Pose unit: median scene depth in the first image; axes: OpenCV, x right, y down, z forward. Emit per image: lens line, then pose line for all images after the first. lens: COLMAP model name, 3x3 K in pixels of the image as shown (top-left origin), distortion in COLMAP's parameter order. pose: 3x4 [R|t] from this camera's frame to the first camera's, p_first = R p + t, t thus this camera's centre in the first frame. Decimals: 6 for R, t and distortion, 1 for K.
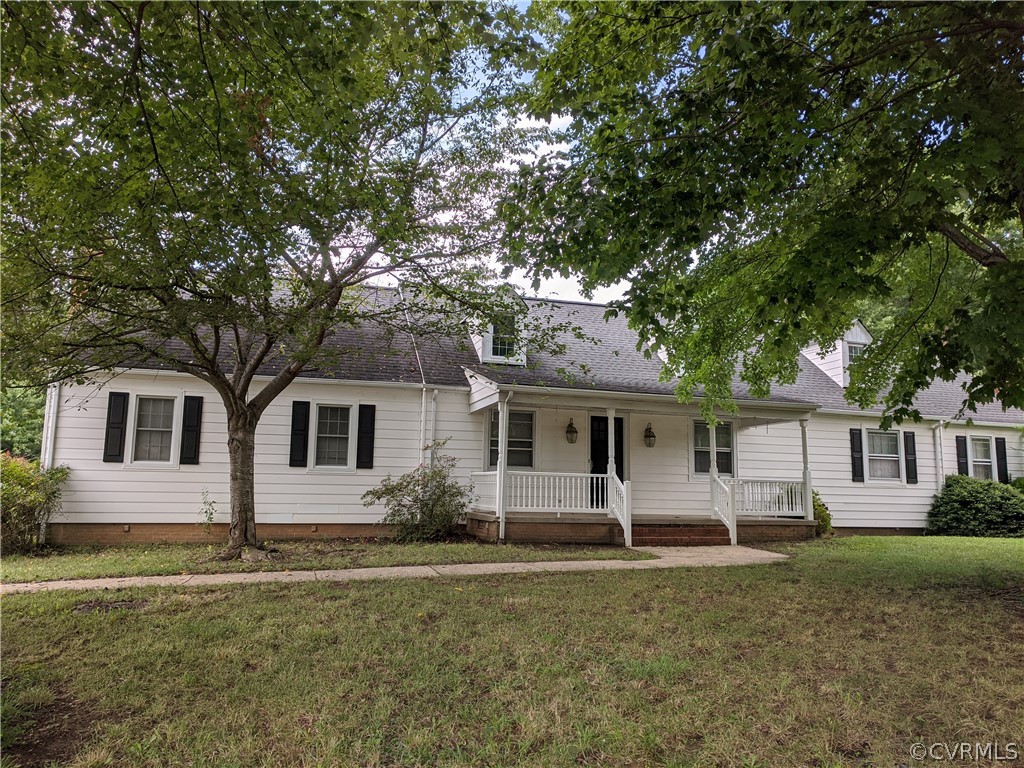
lens RADIAL K [[769.1, 0, 509.4], [0, 769.1, 382.7], [0, 0, 1]] dist [-0.002430, 0.002088]
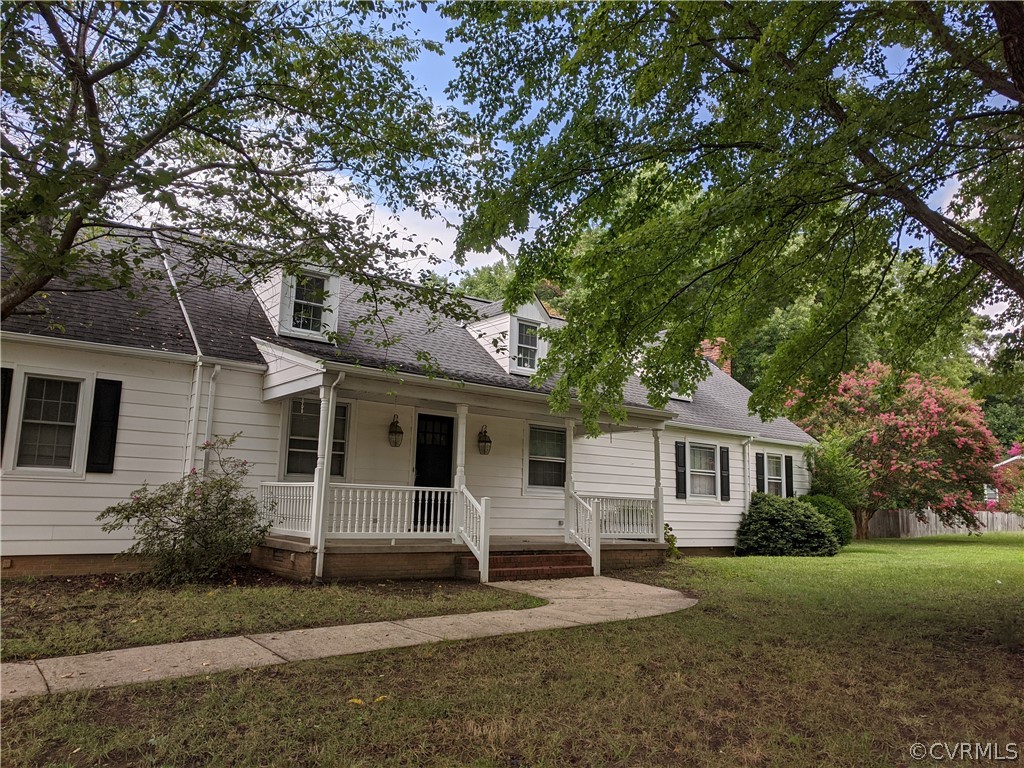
lens RADIAL K [[769.1, 0, 513.7], [0, 769.1, 391.7], [0, 0, 1]] dist [-0.002430, 0.002088]
pose [[0.933763, 0.060518, 0.352738, -0.088455], [-0.062054, 0.998049, -0.006963, 0.021172], [-0.352471, -0.015387, 0.935696, 0.230102]]
